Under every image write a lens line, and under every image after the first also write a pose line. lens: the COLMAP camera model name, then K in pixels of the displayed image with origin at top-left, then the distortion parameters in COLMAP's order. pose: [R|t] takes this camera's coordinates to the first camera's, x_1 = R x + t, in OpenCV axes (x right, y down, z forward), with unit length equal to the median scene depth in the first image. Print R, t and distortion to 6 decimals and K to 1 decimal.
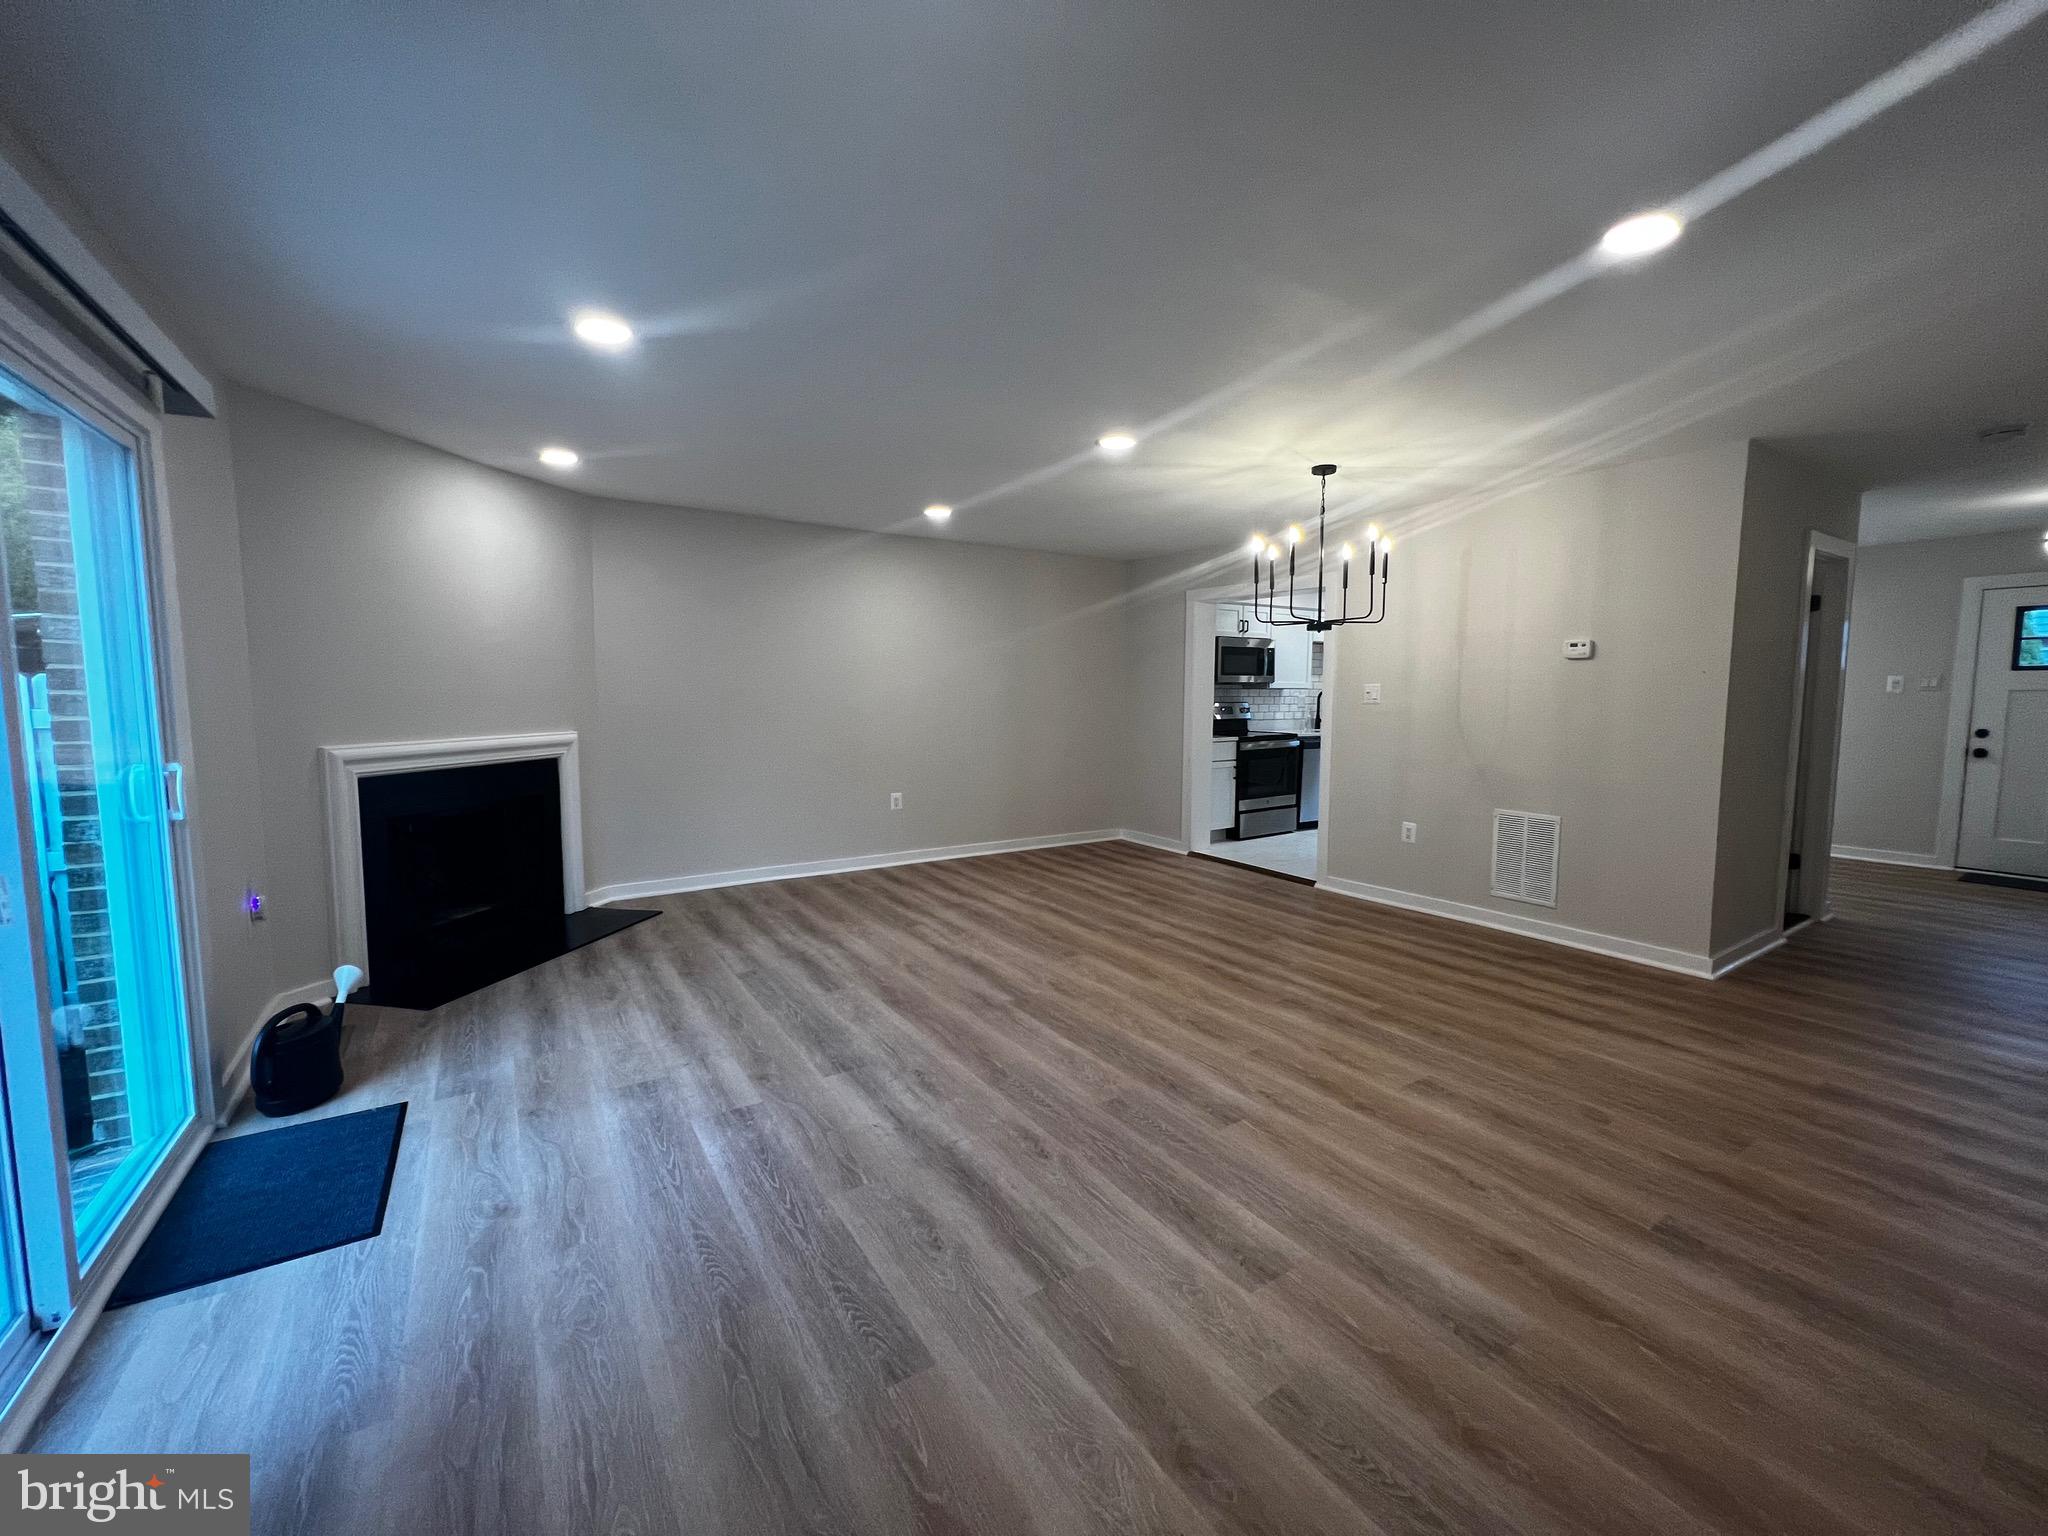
lens RADIAL K [[823.4, 0, 1027.3], [0, 823.4, 762.2], [0, 0, 1]] dist [0.002525, 0.000245]
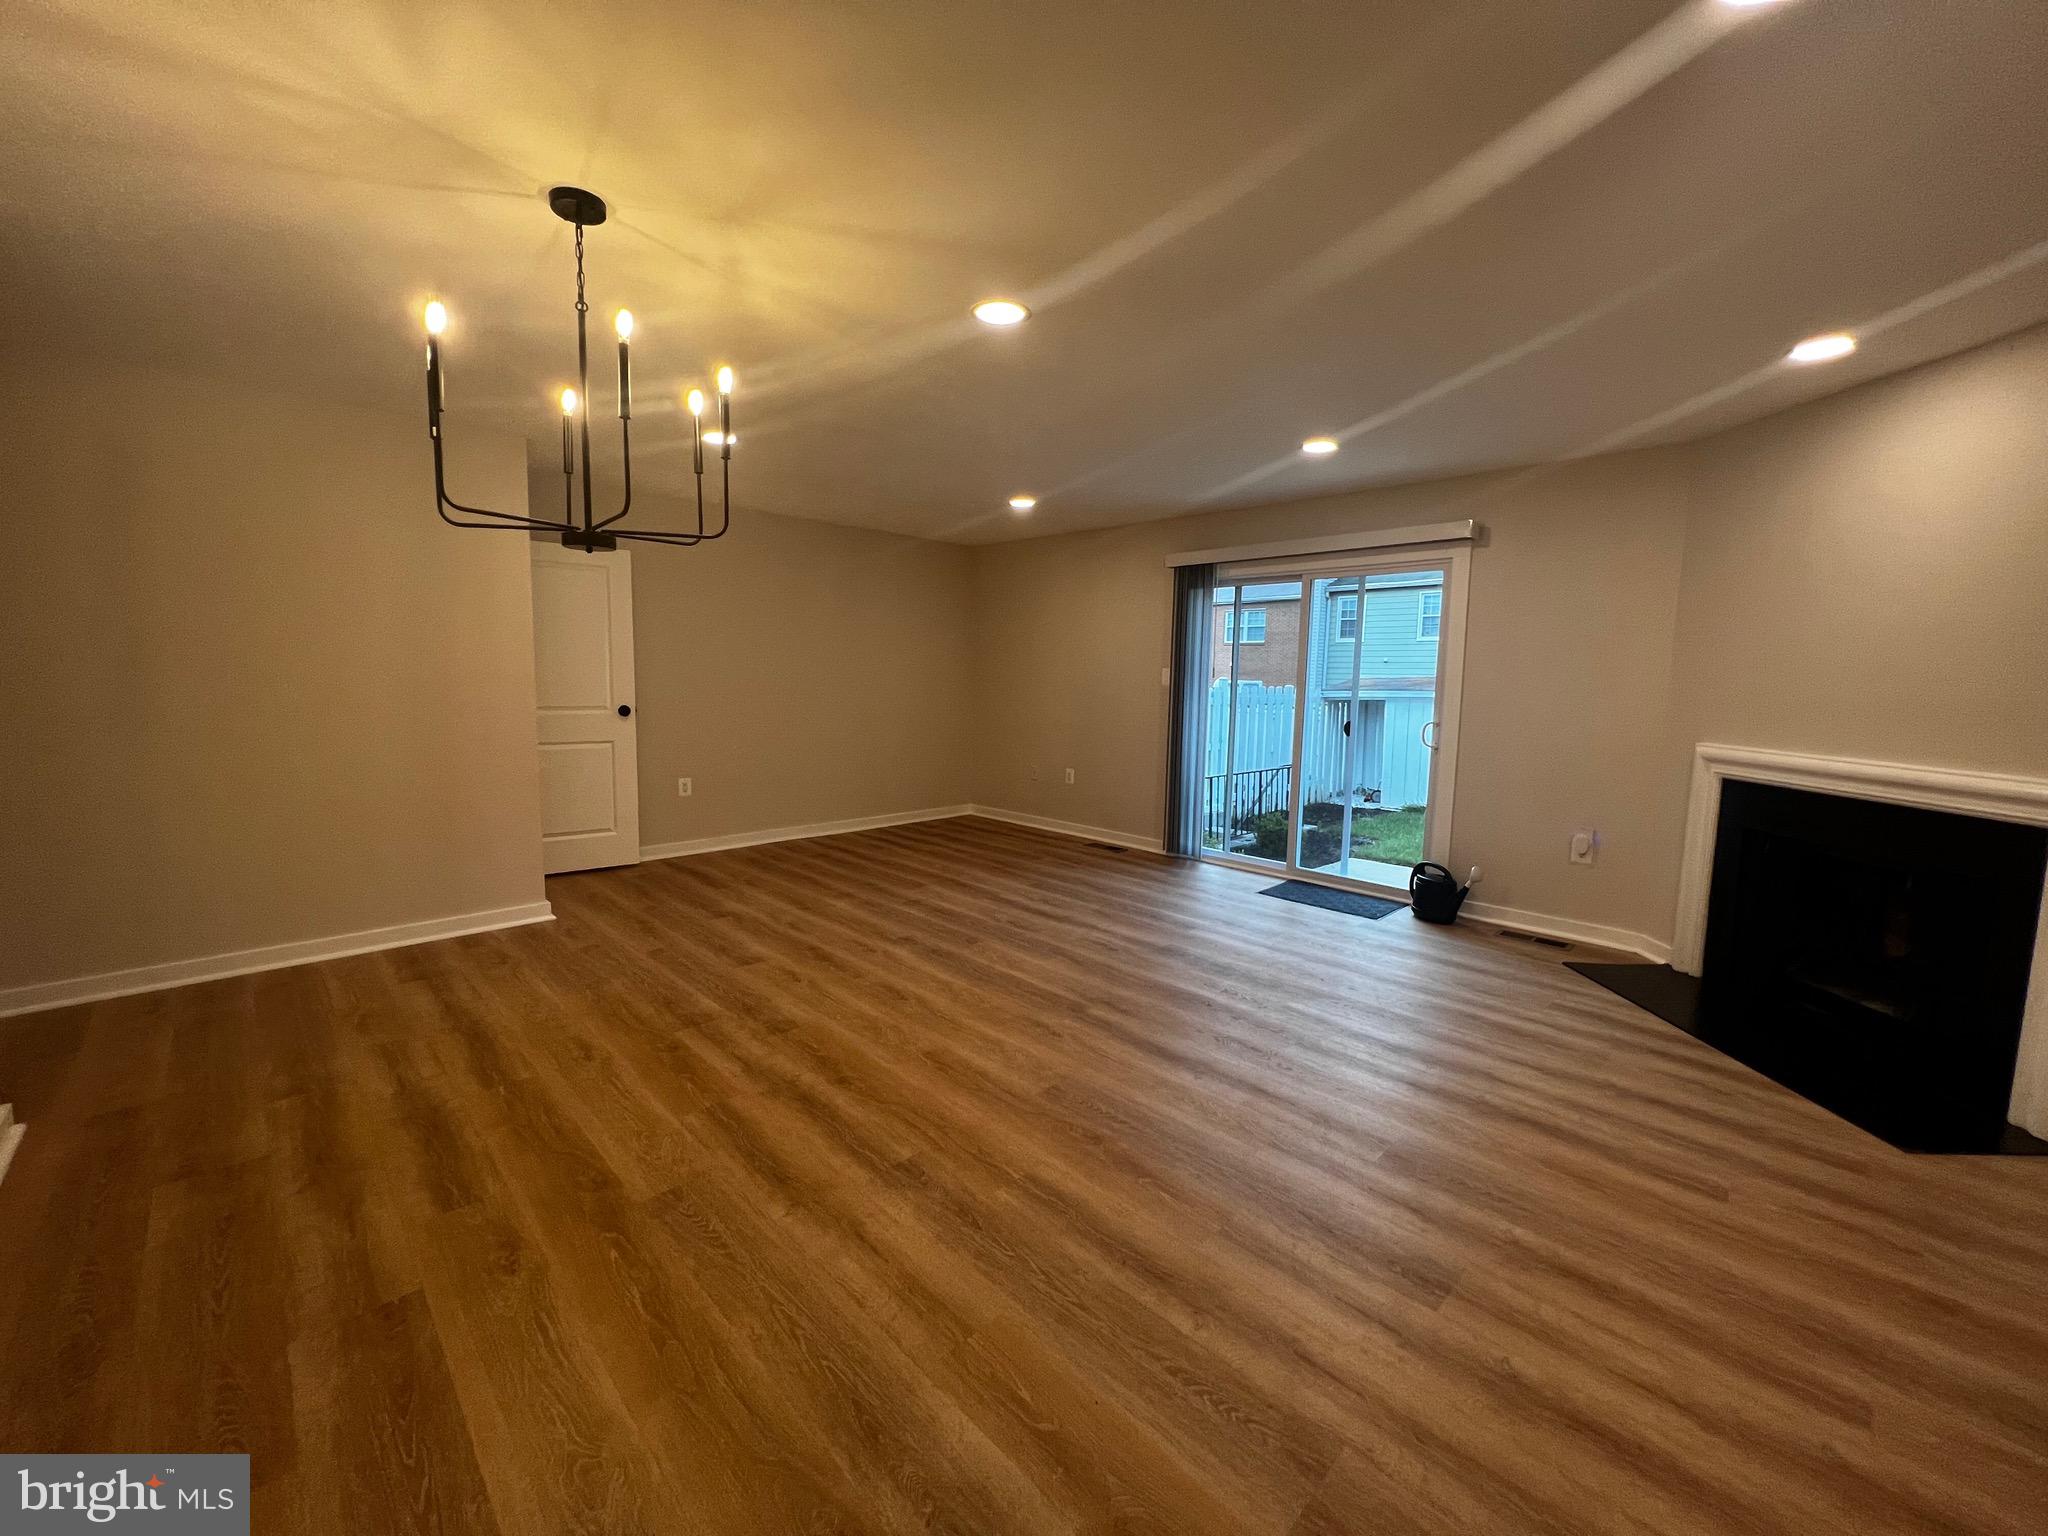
lens RADIAL K [[823.4, 0, 1027.1], [0, 823.4, 766.6], [0, 0, 1]] dist [0.002525, 0.000245]
pose [[-0.981514, 0.000880, -0.191389, 0.224815], [-0.037825, 0.979373, 0.198489, -0.163839], [0.187616, 0.202059, -0.961235, 1.801970]]
